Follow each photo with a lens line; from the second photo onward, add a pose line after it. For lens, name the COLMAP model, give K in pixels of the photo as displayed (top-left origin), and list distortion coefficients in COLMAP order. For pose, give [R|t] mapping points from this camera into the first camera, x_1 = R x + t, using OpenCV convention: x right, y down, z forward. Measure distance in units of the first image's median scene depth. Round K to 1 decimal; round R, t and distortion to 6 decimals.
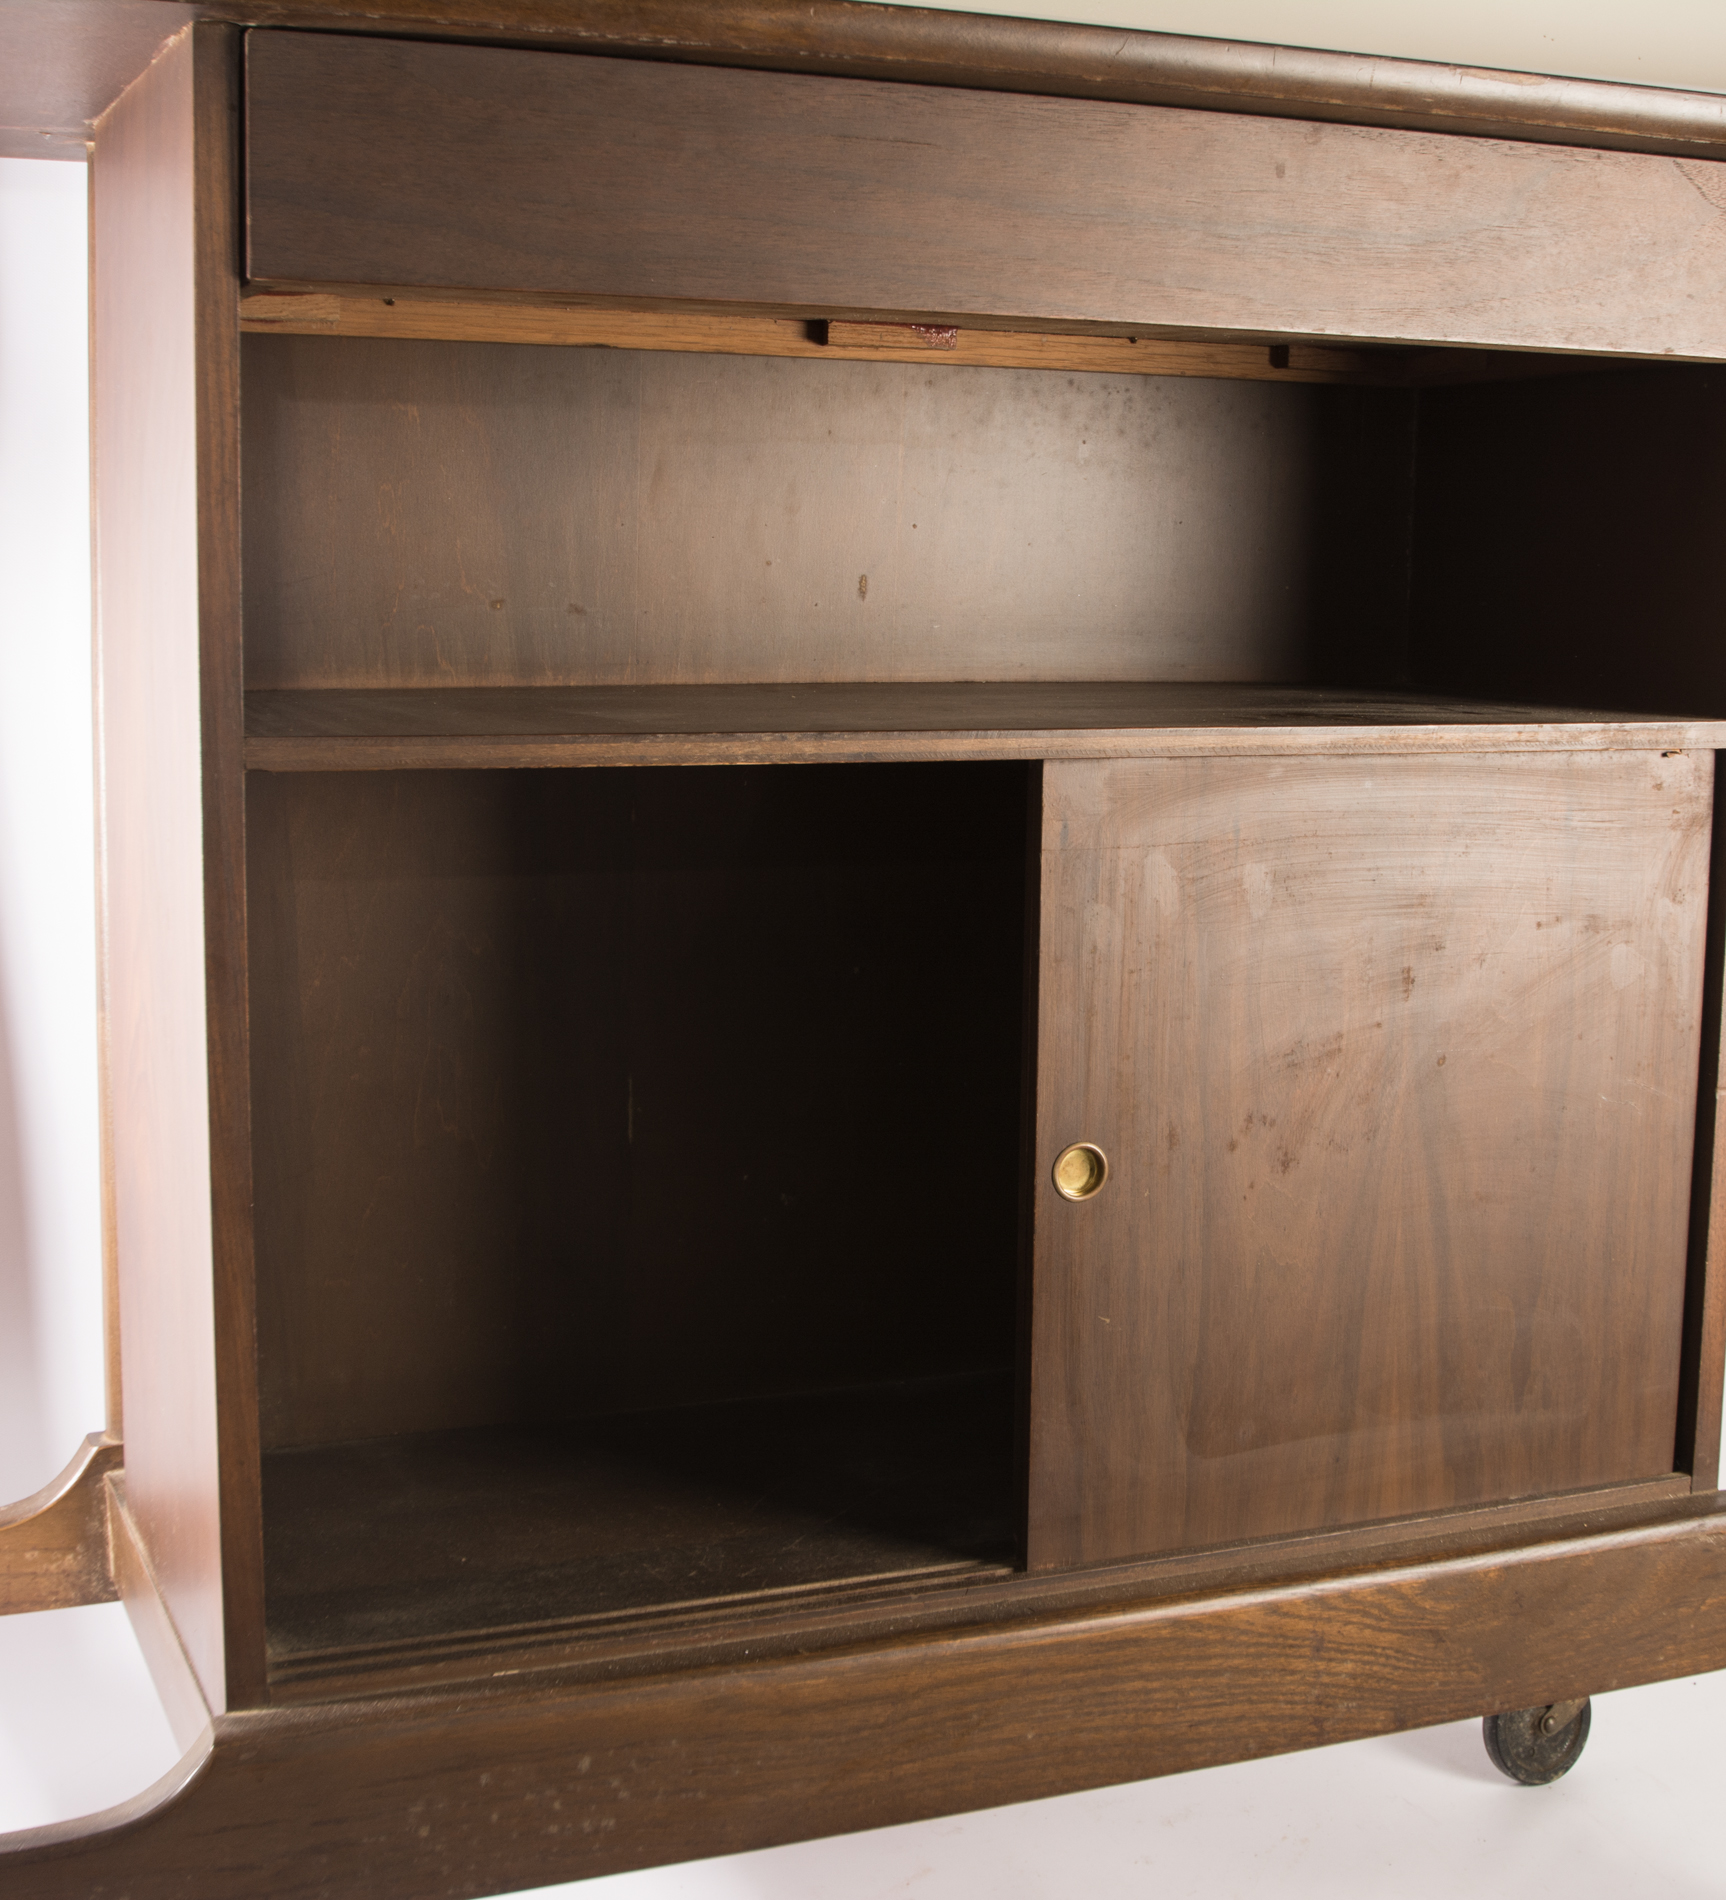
lens RADIAL K [[2522.0, 0, 863.1], [0, 2522.0, 1024.8], [0, 0, 1]] dist [-0.005960, -0.076234]
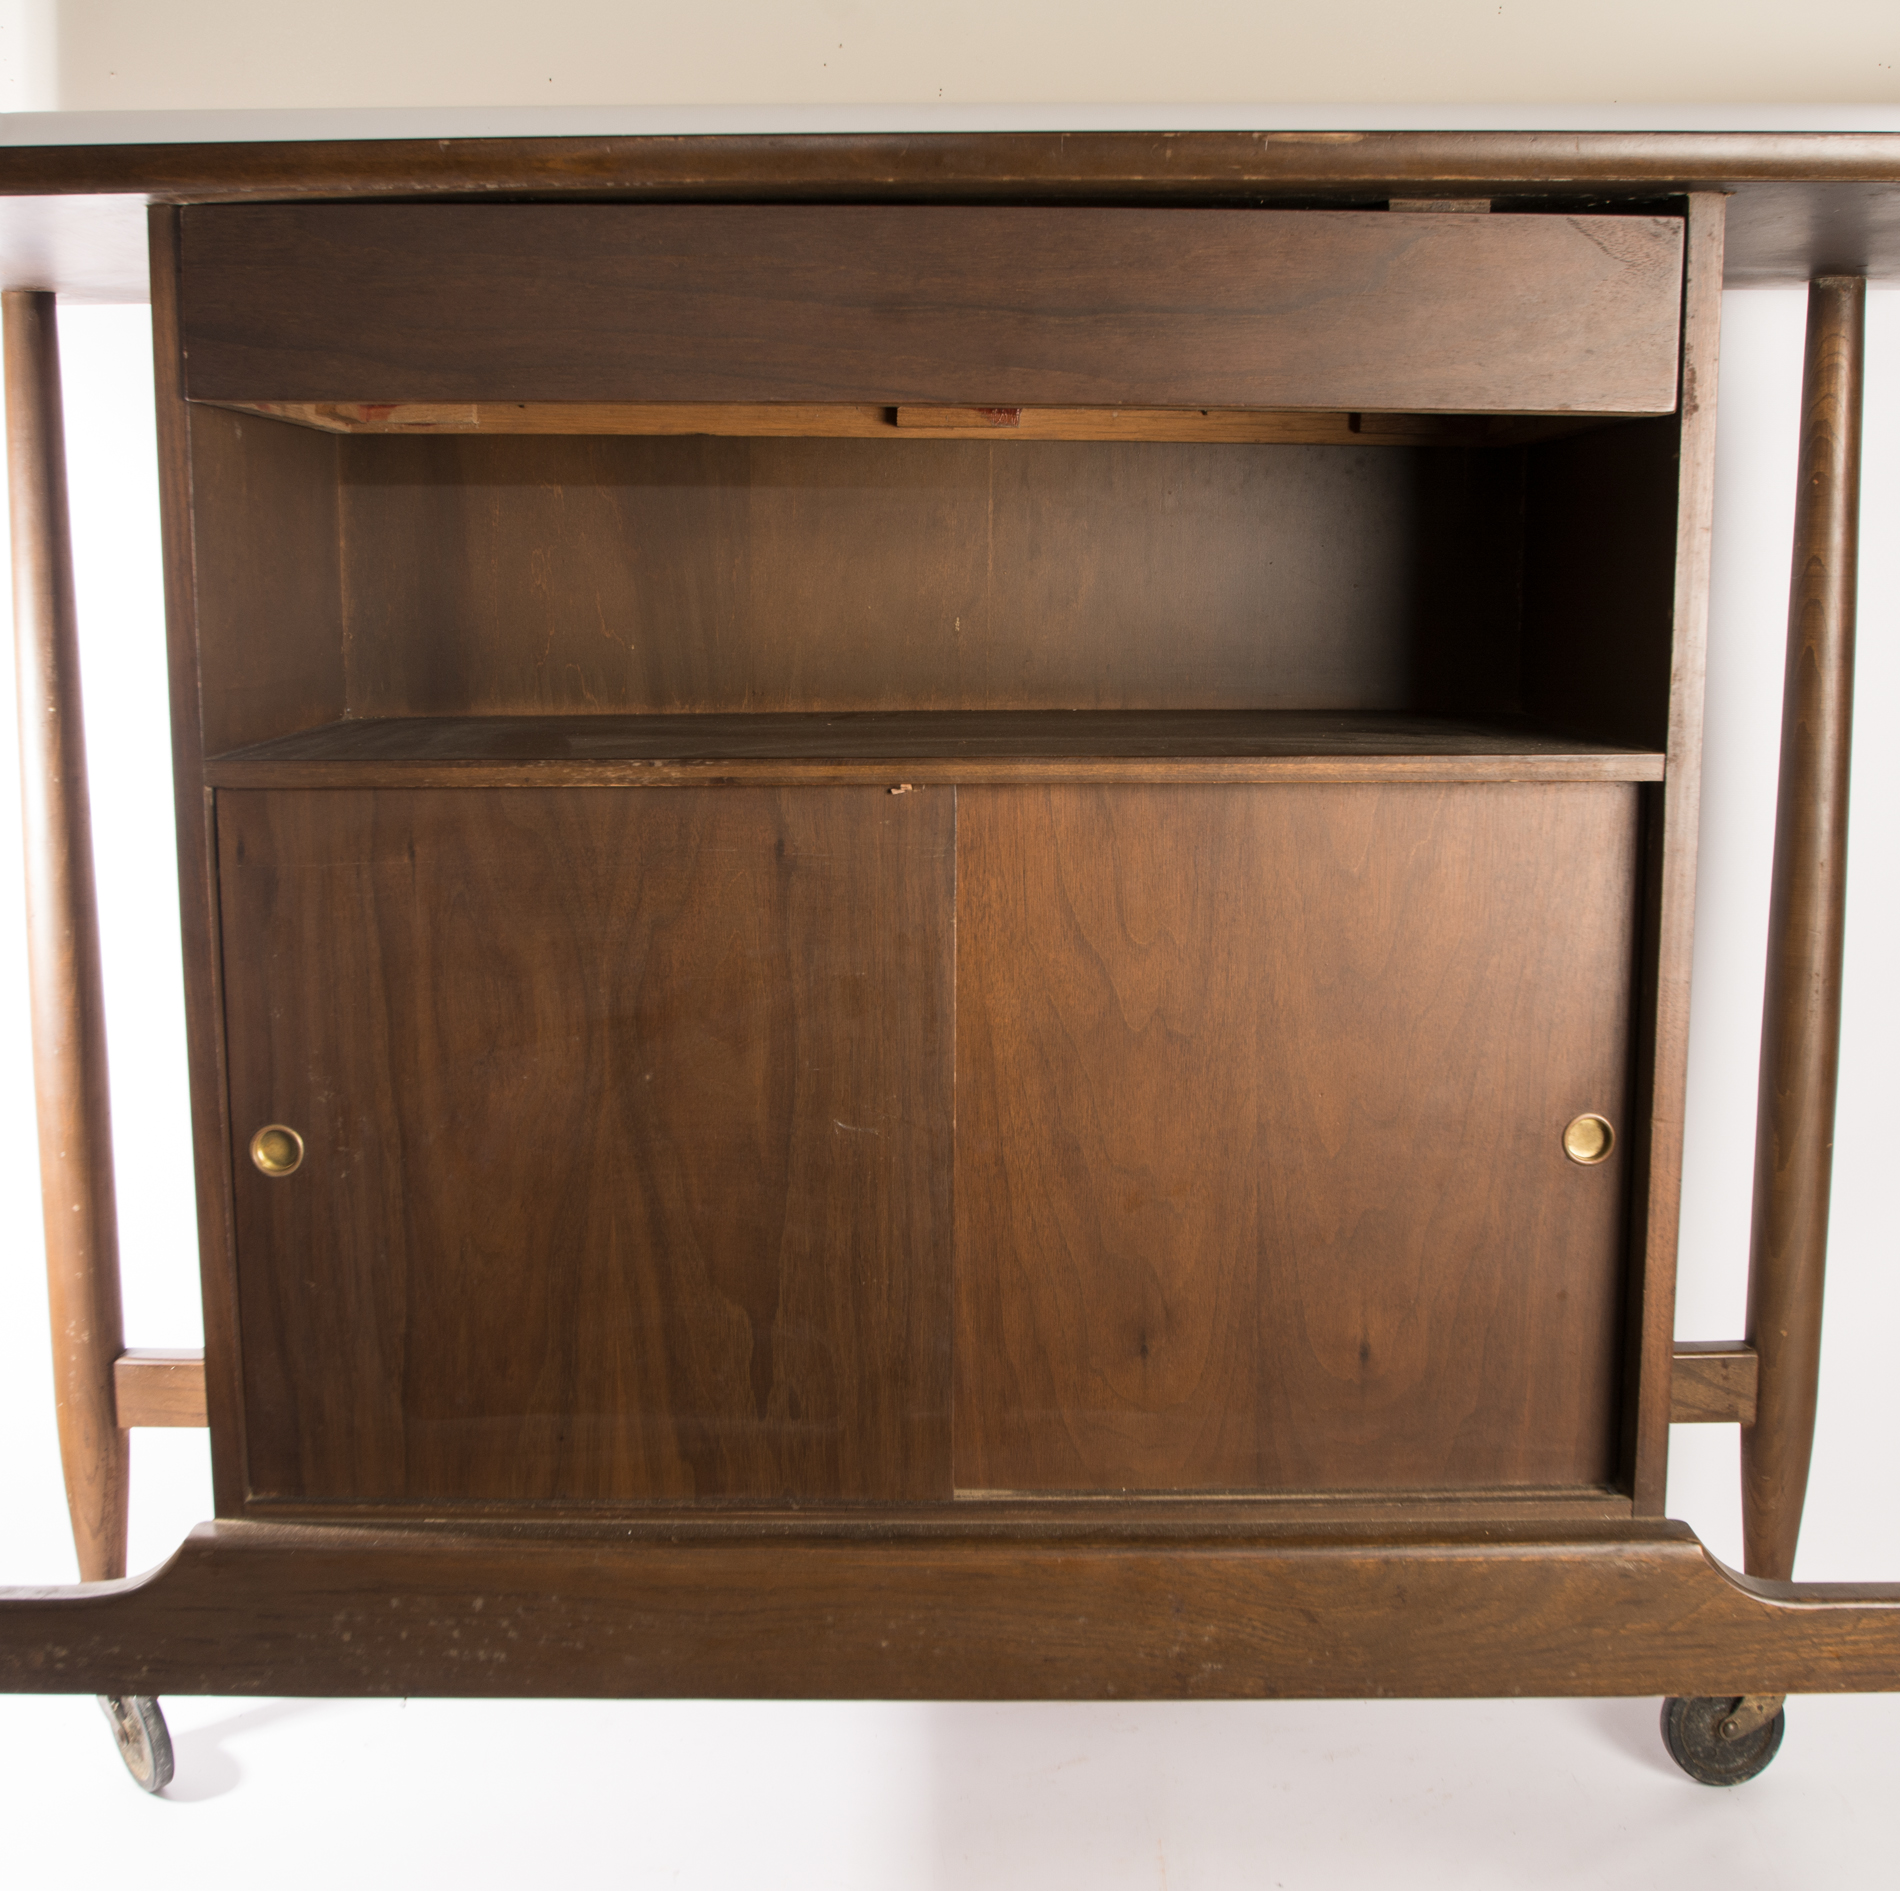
lens RADIAL K [[2054.7, 0, 913.4], [0, 2054.7, 941.7], [0, 0, 1]] dist [-0.032837, 0.028847]
pose [[0.932038, 0.047994, -0.359168, 0.376963], [-0.055121, 0.998433, -0.009623, -0.024899], [0.358143, 0.028767, 0.933223, 0.127272]]
